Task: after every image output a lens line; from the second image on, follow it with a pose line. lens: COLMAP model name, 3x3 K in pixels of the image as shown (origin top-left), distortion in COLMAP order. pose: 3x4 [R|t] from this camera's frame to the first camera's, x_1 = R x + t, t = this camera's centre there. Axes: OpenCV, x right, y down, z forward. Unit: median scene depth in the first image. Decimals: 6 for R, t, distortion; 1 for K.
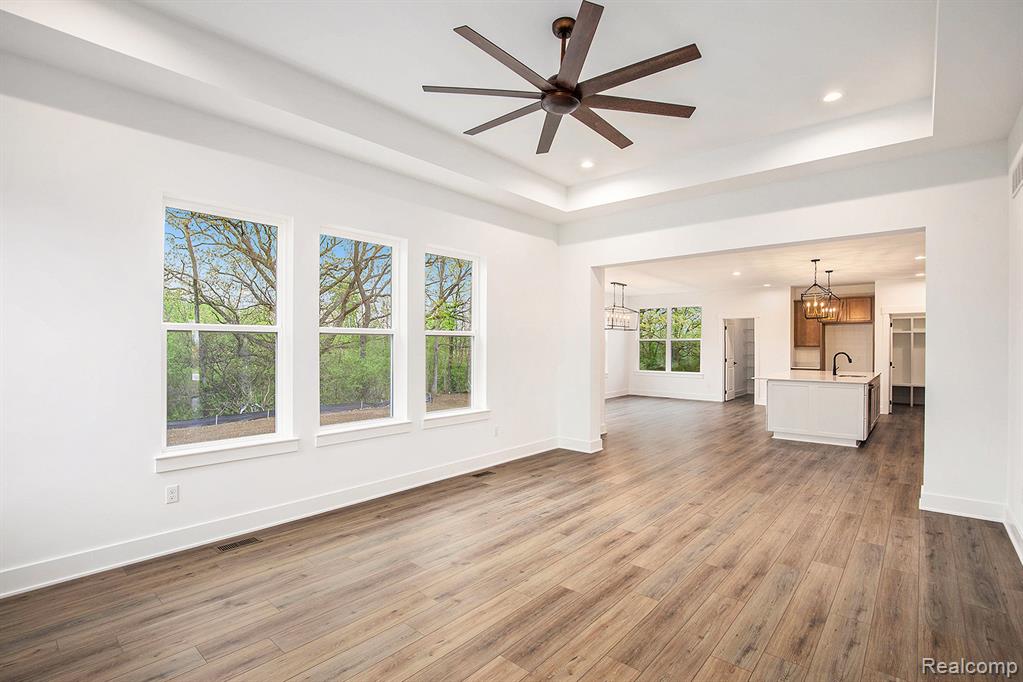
lens RADIAL K [[478.2, 0, 512.8], [0, 478.2, 344.0], [0, 0, 1]] dist [0.001985, 0.000130]
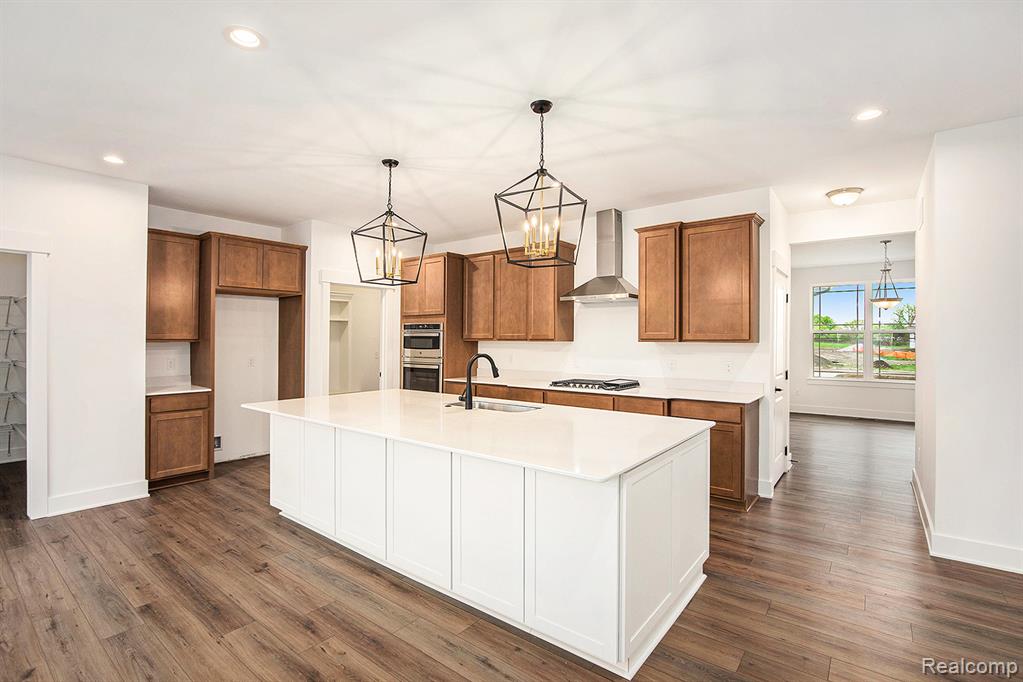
lens RADIAL K [[478.2, 0, 509.5], [0, 478.2, 339.3], [0, 0, 1]] dist [0.001985, 0.000130]
pose [[-0.007491, 0.000312, 0.999972, 0.177761], [-0.005224, 0.999986, -0.000351, 0.002492], [-0.999958, -0.005227, -0.007489, 0.676310]]
